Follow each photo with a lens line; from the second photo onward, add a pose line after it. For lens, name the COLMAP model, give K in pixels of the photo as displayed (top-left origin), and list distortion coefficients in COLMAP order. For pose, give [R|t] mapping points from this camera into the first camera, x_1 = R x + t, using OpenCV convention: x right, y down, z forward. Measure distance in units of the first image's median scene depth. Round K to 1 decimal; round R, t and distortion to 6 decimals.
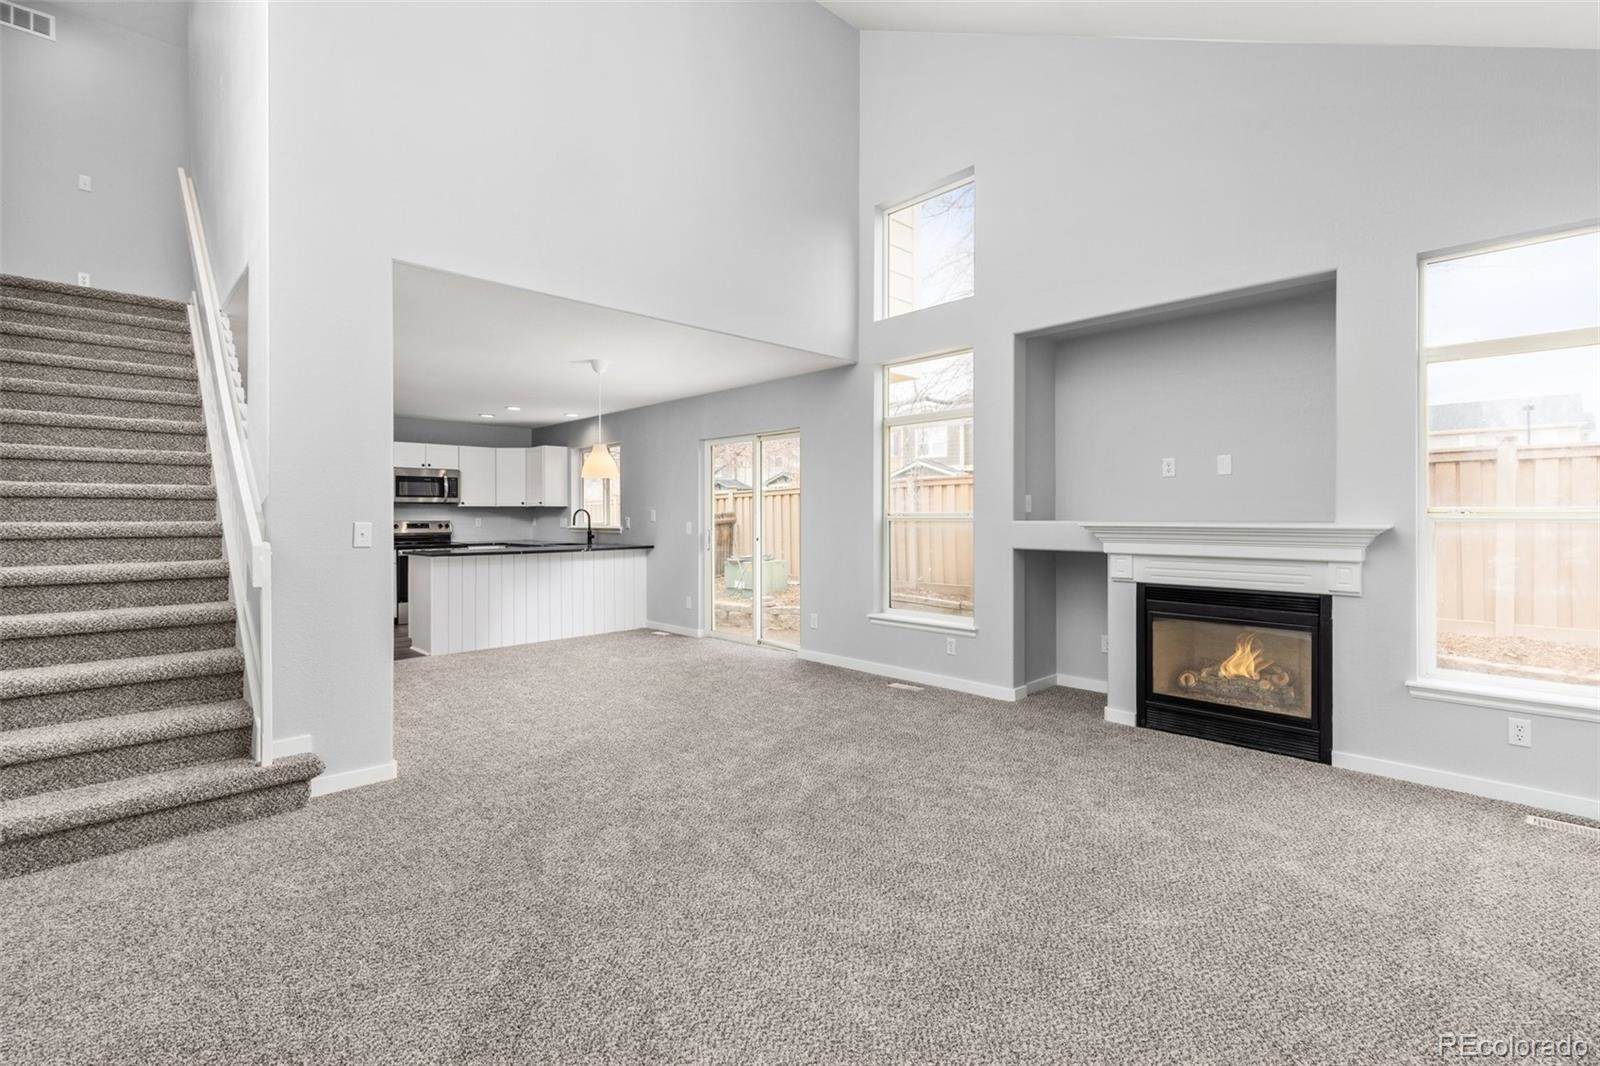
lens RADIAL K [[723.5, 0, 800.7], [0, 723.5, 510.5], [0, 0, 1]] dist [0.000899, -0.000282]
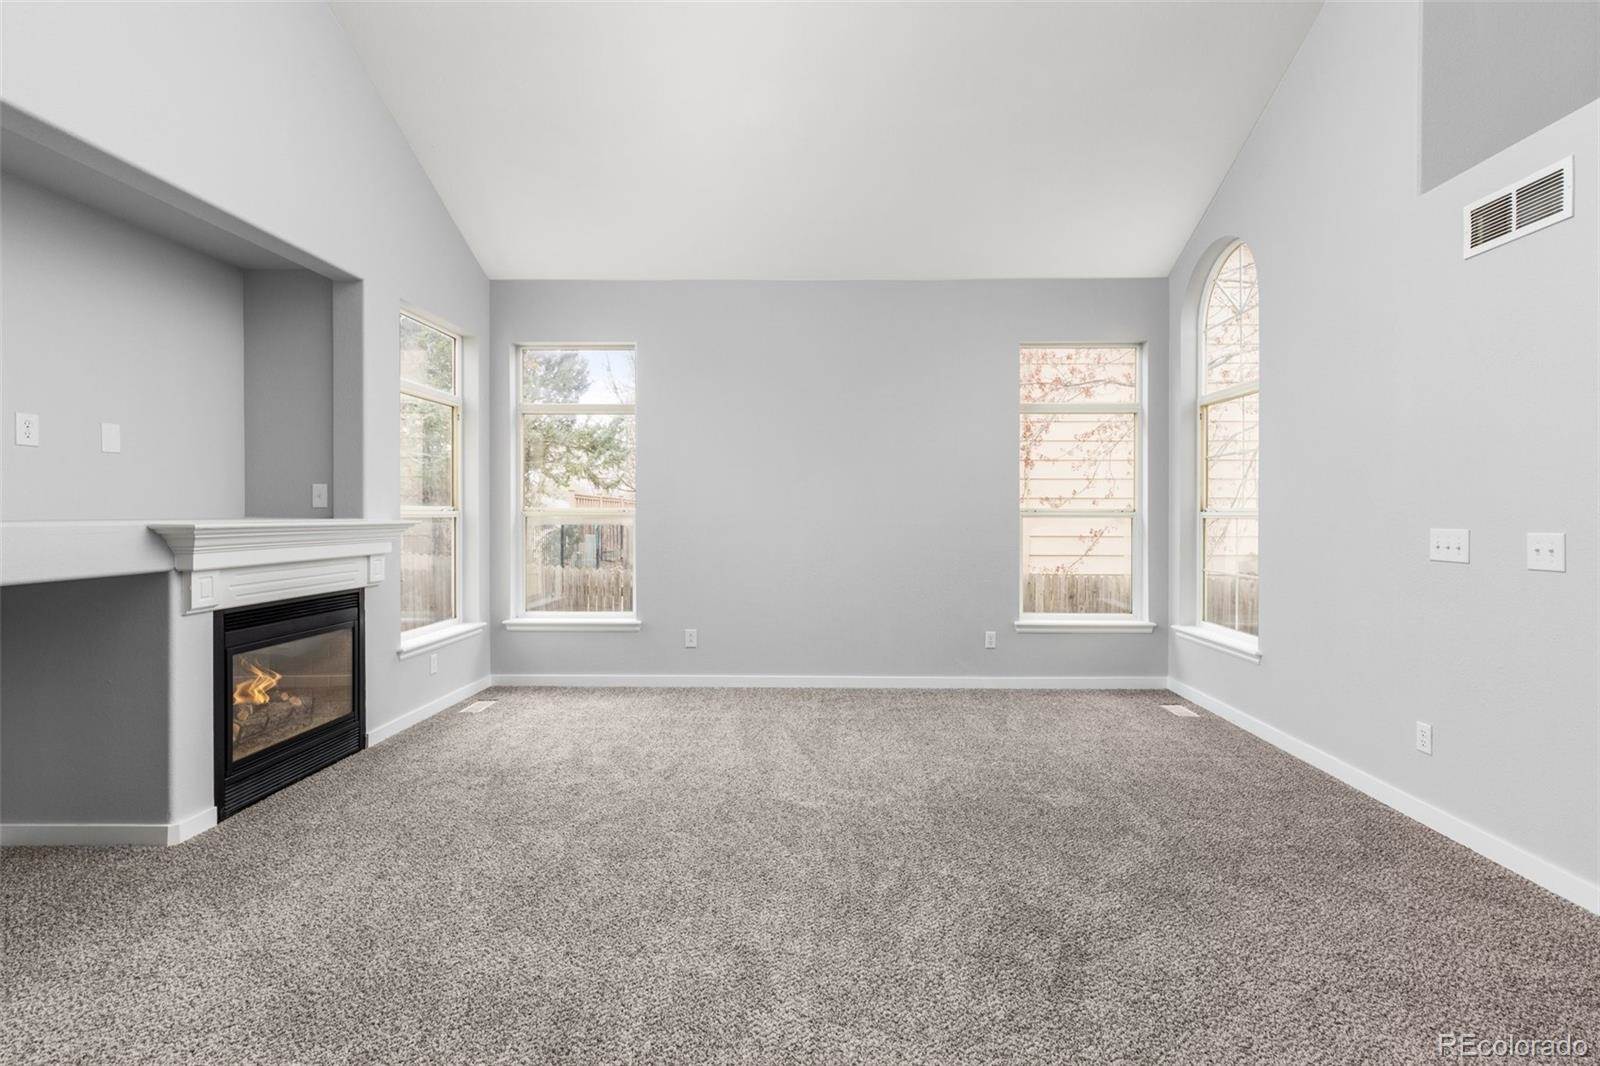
lens RADIAL K [[730.4, 0, 827.3], [0, 730.4, 522.3], [0, 0, 1]] dist [0.000721, -0.000540]
pose [[-0.715209, -0.006456, 0.698880, -0.196804], [-0.003803, 0.999978, 0.005346, 0.005405], [-0.698900, 0.001166, -0.715219, 0.512995]]
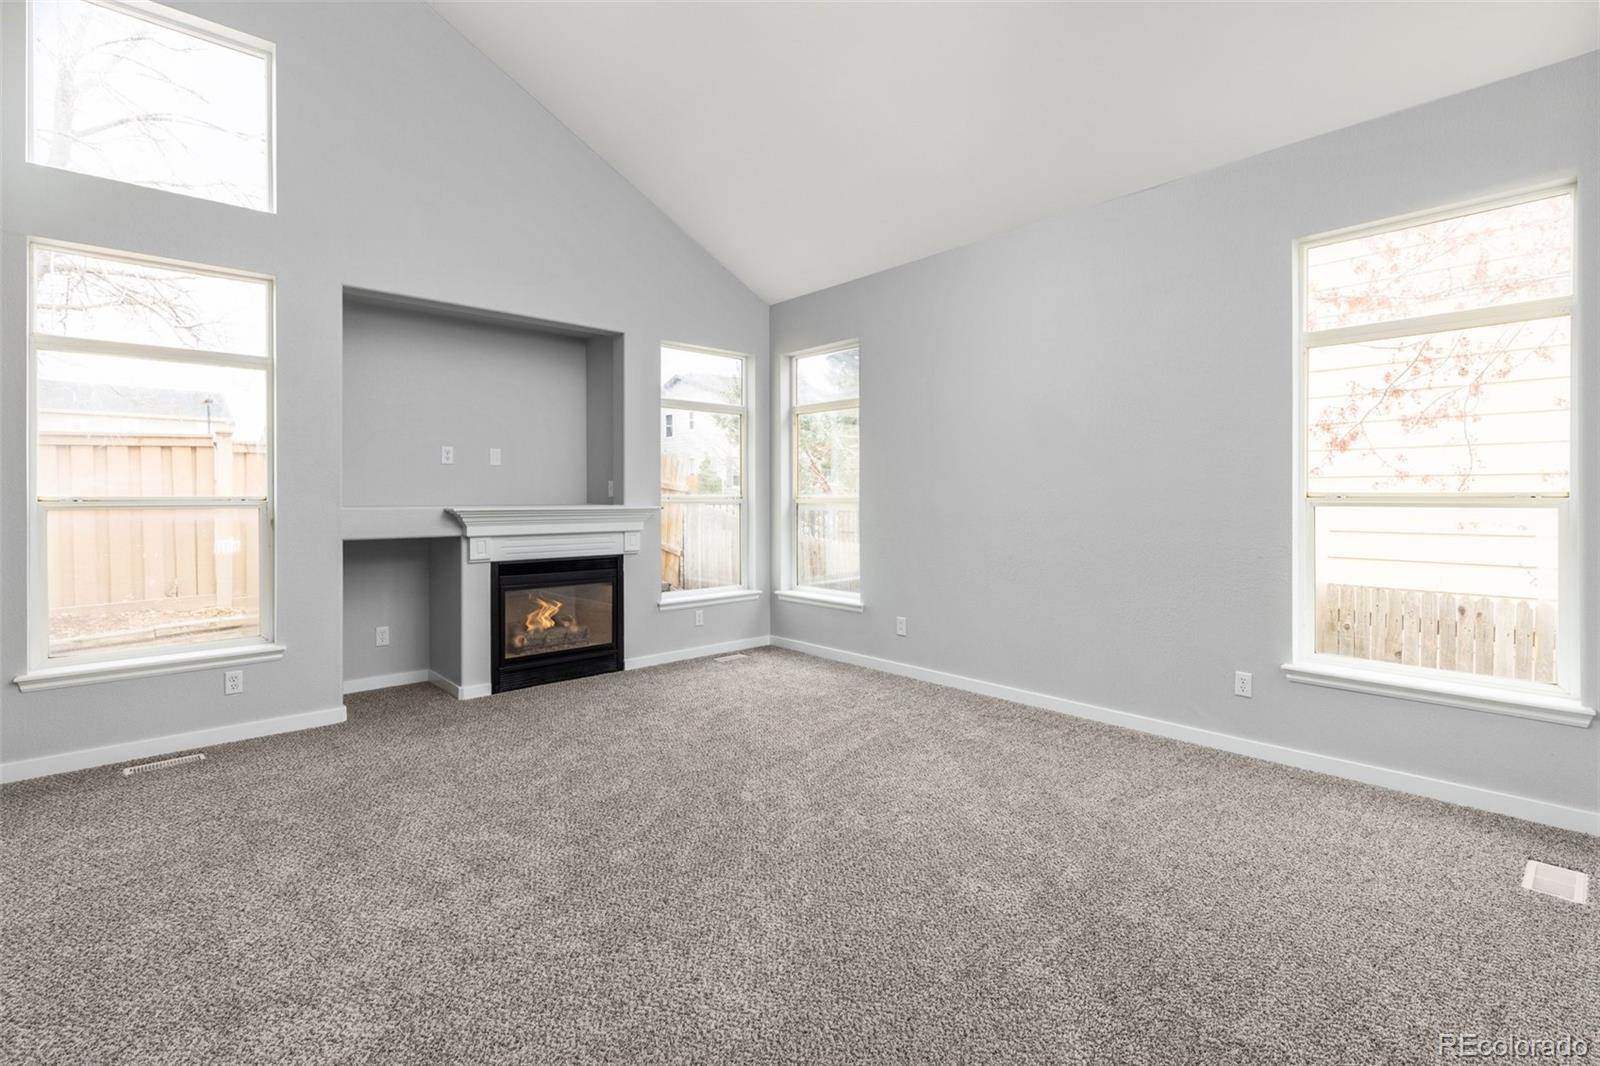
lens RADIAL K [[723.5, 0, 800.7], [0, 723.5, 510.5], [0, 0, 1]] dist [0.000899, -0.000282]
pose [[0.027027, -0.014261, 0.999533, -0.286034], [-0.004807, 0.999885, 0.014396, 0.001974], [-0.999623, -0.005194, 0.026955, 0.239179]]
